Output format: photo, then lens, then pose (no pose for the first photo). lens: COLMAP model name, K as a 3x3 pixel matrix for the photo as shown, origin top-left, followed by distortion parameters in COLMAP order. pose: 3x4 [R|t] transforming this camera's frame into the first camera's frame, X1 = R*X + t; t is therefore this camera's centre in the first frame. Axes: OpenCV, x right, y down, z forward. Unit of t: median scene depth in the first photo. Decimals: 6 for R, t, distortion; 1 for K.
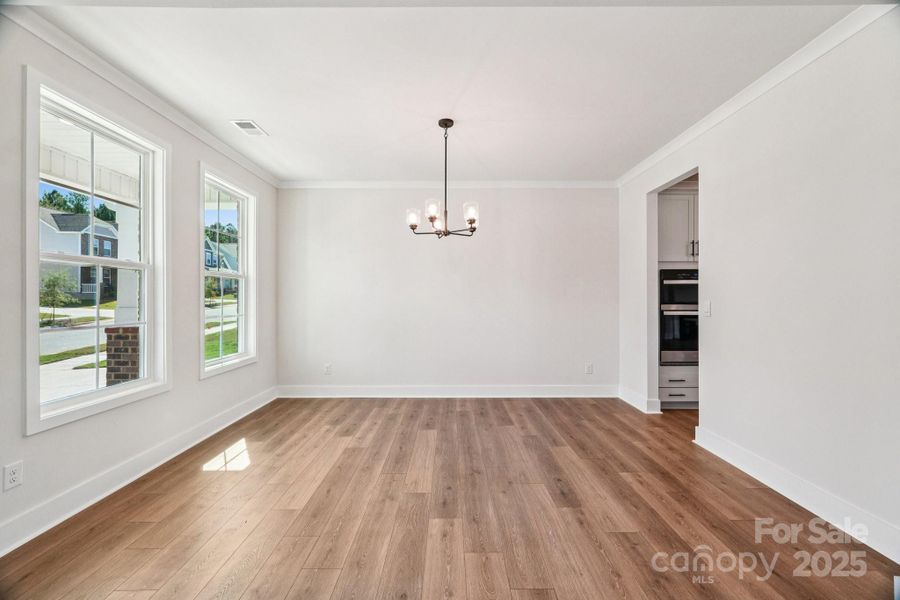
lens RADIAL K [[379.7, 0, 451.4], [0, 379.7, 295.9], [0, 0, 1]] dist [-0.012671, 0.004727]
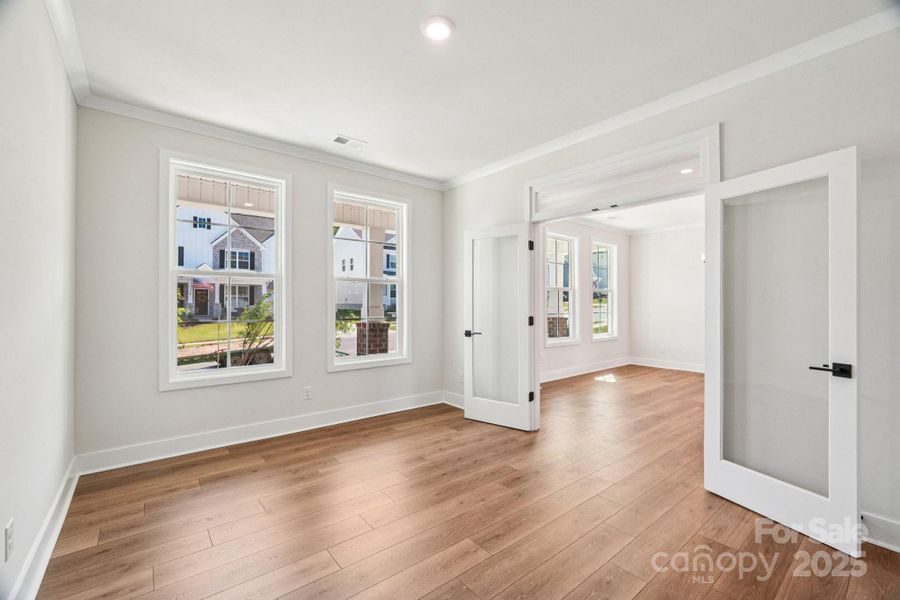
lens RADIAL K [[379.7, 0, 450.4], [0, 379.7, 298.5], [0, 0, 1]] dist [-0.012671, 0.004727]
pose [[0.629527, -0.003410, -0.776971, 0.473950], [0.001369, 0.999994, -0.003280, -0.015032], [0.776977, 0.001001, 0.629528, -0.929089]]
